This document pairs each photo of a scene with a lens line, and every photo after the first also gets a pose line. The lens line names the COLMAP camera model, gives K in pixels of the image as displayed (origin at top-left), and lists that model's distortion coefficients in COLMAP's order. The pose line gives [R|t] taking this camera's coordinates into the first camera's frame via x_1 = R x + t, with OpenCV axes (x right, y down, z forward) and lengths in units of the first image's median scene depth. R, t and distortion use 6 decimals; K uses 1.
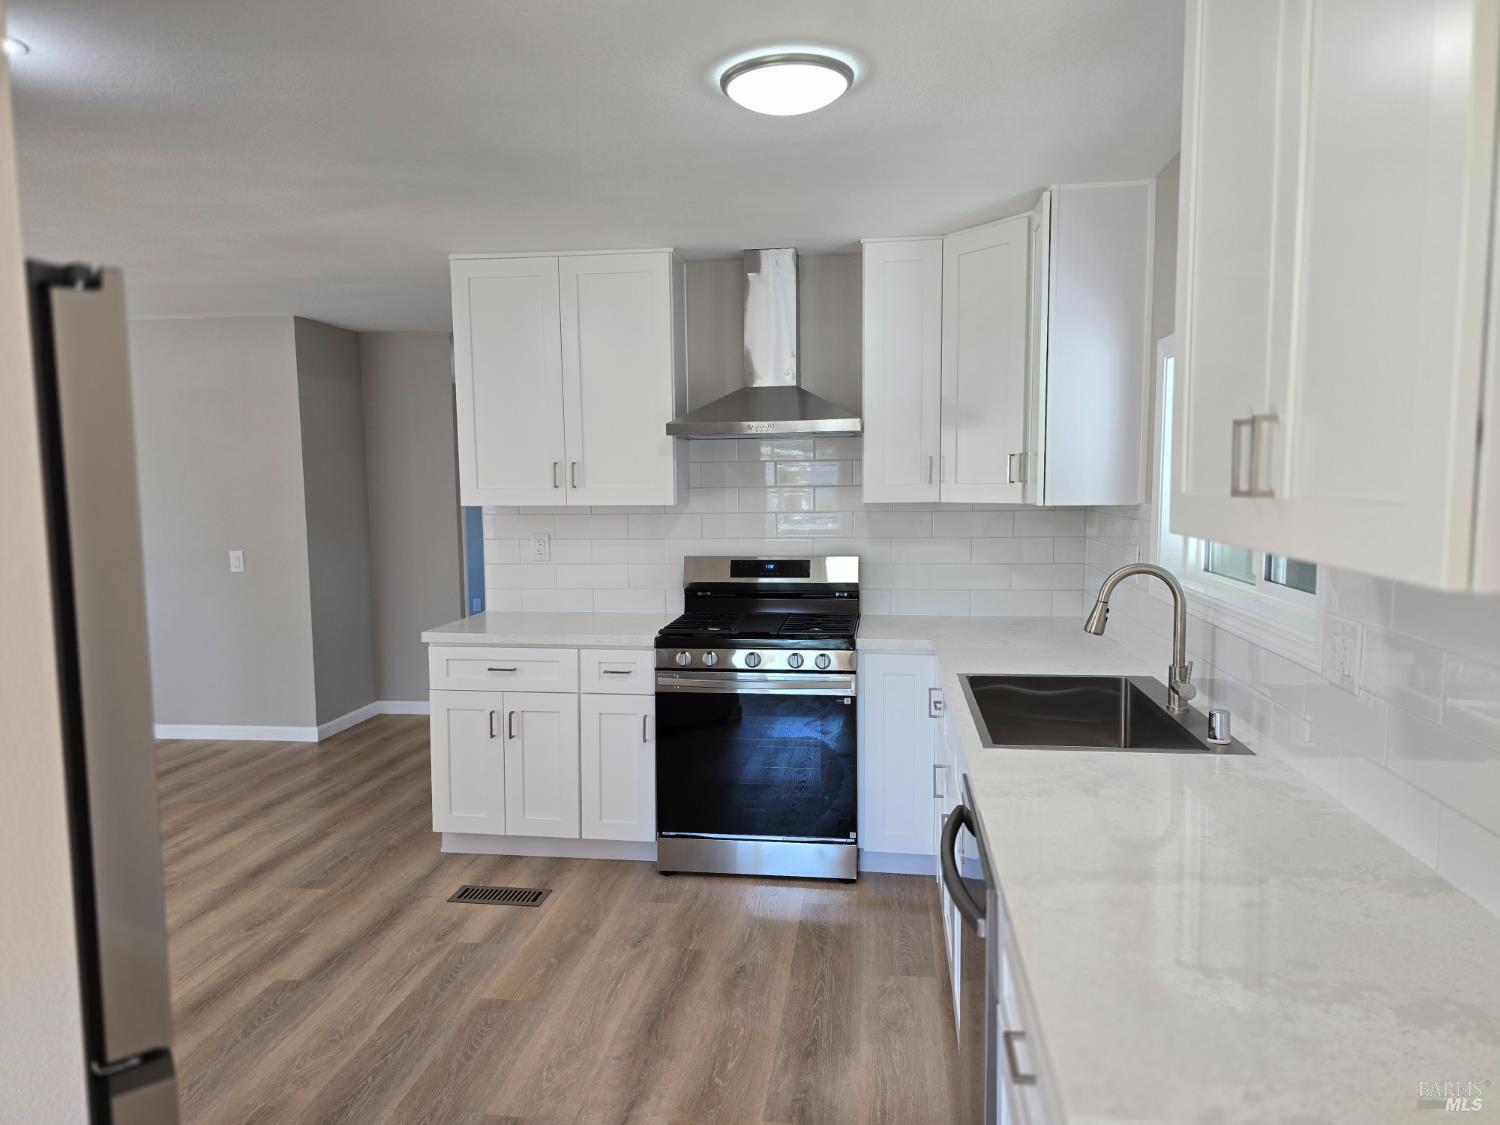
lens RADIAL K [[1001.7, 0, 743.9], [0, 1001.7, 564.1], [0, 0, 1]] dist [0.066530, -0.087728]
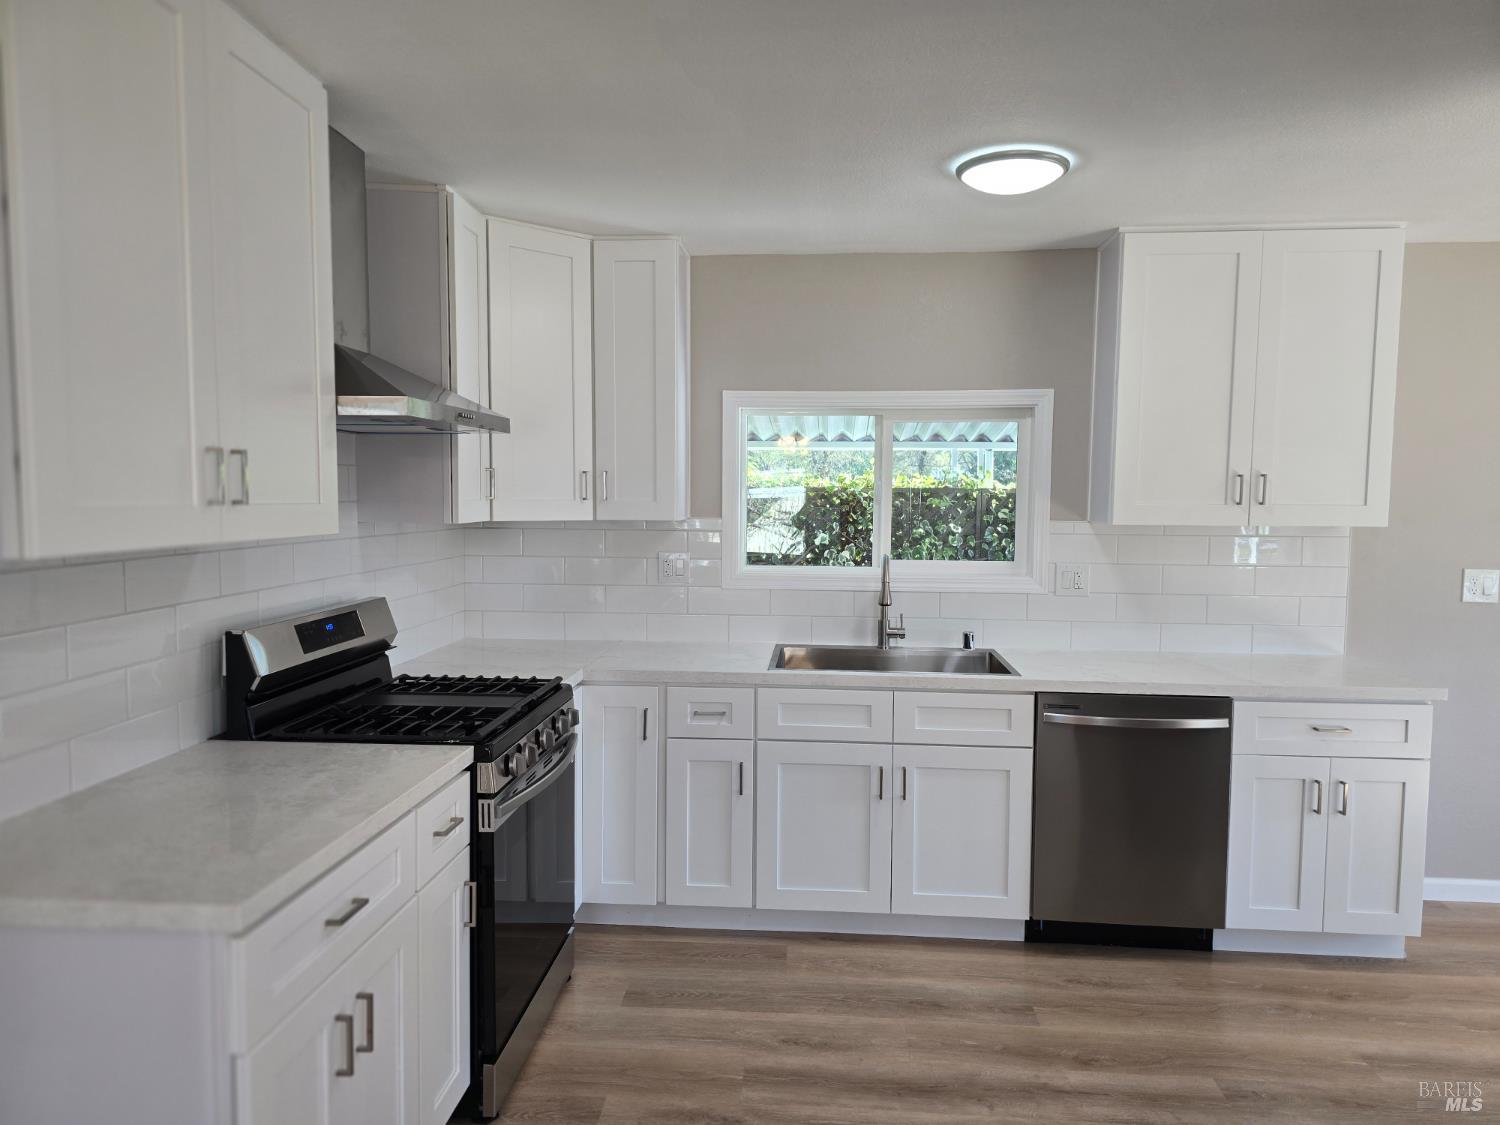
lens RADIAL K [[1001.7, 0, 743.9], [0, 1001.7, 564.1], [0, 0, 1]] dist [0.066530, -0.087728]
pose [[-0.053091, -0.057533, 0.996931, -0.683512], [0.087288, 0.994250, 0.062027, -0.059893], [-0.994767, 0.090313, -0.047763, 0.824398]]
